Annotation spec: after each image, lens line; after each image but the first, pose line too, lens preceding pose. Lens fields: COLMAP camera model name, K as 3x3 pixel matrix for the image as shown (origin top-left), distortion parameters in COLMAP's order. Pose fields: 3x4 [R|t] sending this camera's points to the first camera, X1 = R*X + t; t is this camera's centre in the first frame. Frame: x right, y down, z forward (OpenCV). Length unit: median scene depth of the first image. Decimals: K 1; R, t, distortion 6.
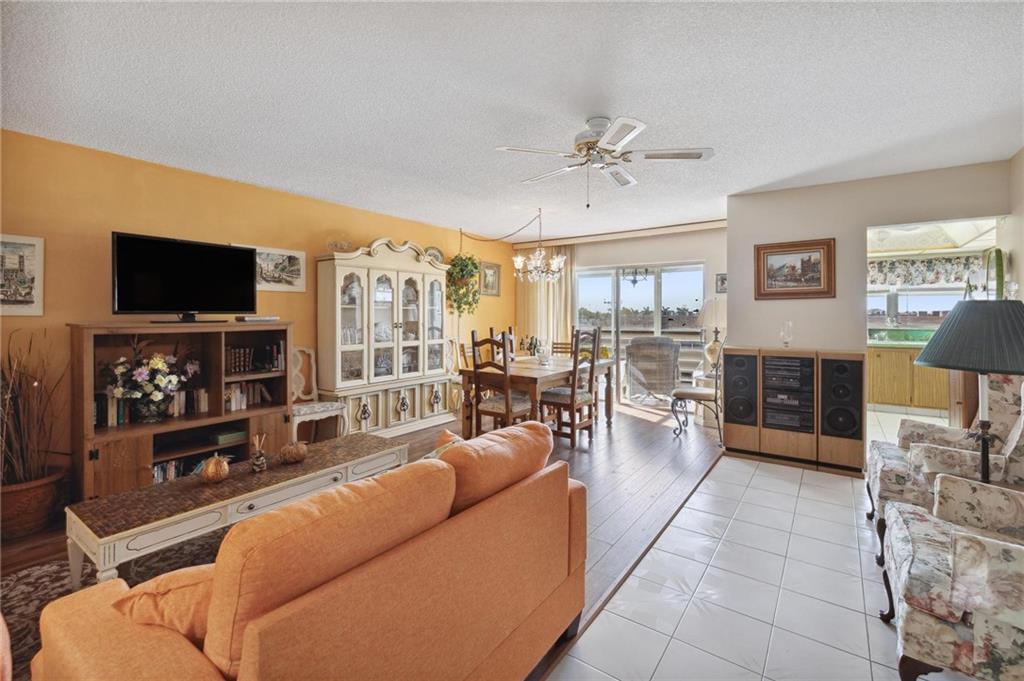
lens RADIAL K [[445.6, 0, 516.0], [0, 445.6, 314.9], [0, 0, 1]] dist [0.002849, -0.000386]
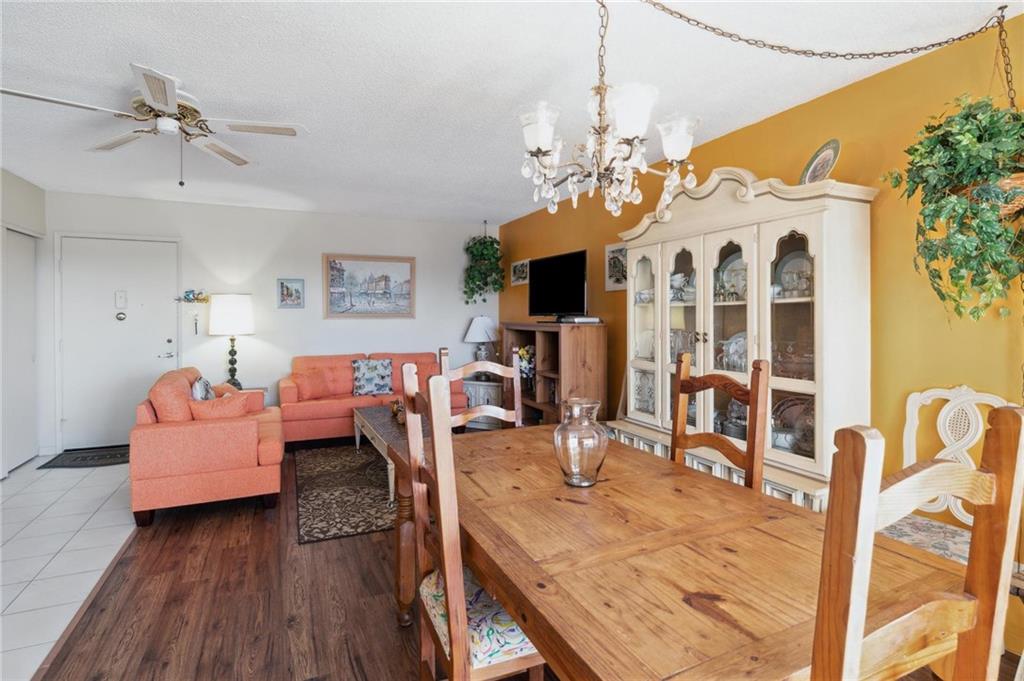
lens RADIAL K [[511.5, 0, 511.8], [0, 511.5, 320.1], [0, 0, 1]] dist [-0.003547, -0.000239]
pose [[-0.499650, 0.007070, -0.866198, 0.473856], [-0.002293, 0.999952, 0.009484, -0.003130], [0.866224, 0.006725, -0.499610, 1.405529]]
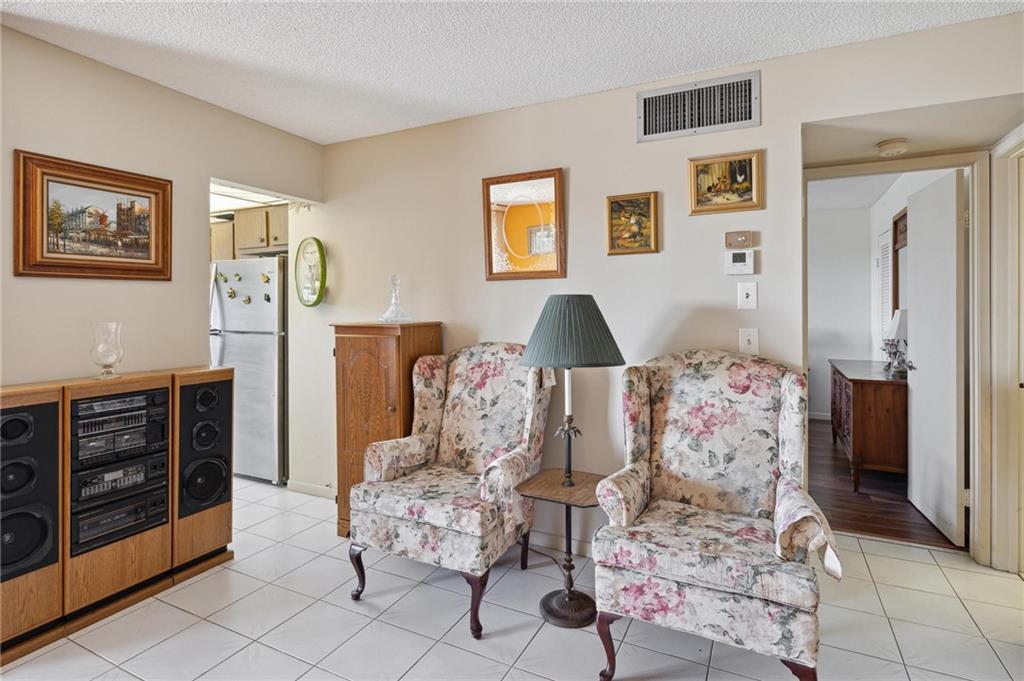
lens RADIAL K [[522.8, 0, 513.0], [0, 522.8, 307.6], [0, 0, 1]] dist [-0.000654, 0.000113]
pose [[-0.154392, 0.001863, 0.988008, -0.044119], [0.003371, 0.999993, -0.001359, -0.000570], [-0.988004, 0.003121, -0.154398, 0.662080]]
